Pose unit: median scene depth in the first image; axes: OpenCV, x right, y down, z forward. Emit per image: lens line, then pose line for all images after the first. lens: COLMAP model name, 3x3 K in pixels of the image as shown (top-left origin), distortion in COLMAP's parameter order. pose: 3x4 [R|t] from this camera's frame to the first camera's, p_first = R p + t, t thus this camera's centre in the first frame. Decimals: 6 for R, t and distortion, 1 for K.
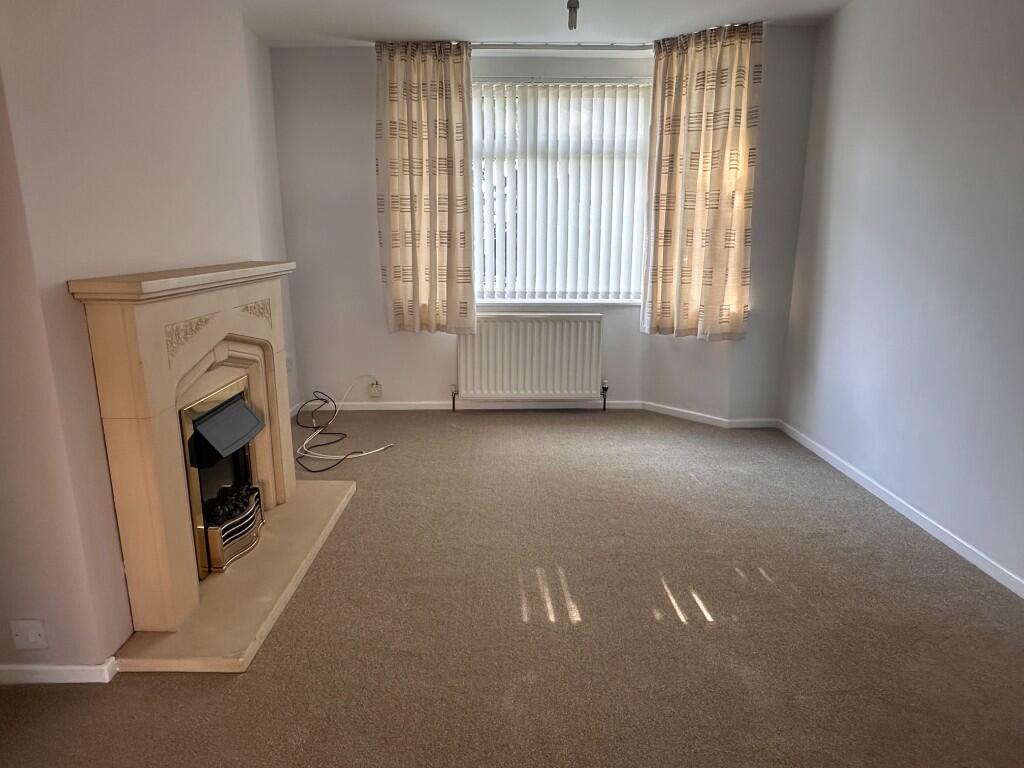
lens RADIAL K [[637.9, 0, 510.0], [0, 637.9, 384.4], [0, 0, 1]] dist [-0.005883, -0.000519]
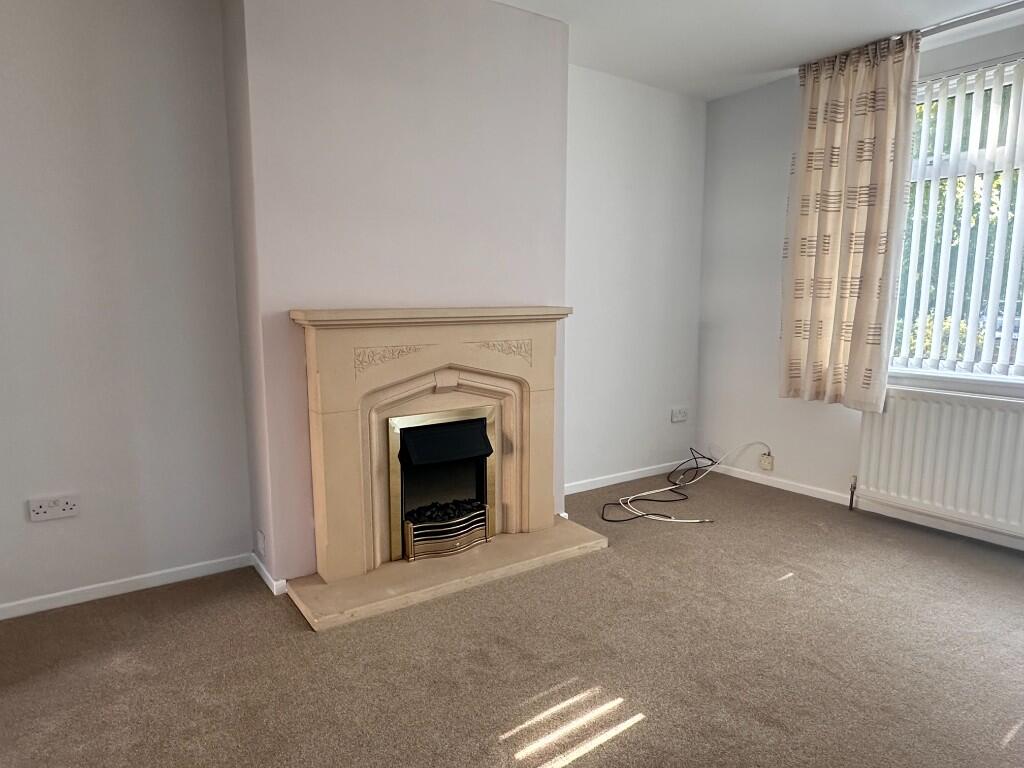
lens RADIAL K [[637.9, 0, 510.1], [0, 637.9, 386.0], [0, 0, 1]] dist [-0.005883, -0.000519]
pose [[0.560945, 0.111182, -0.820353, 0.326786], [-0.183758, 0.982942, 0.007566, -0.038476], [0.807201, 0.146503, 0.571807, 0.237197]]
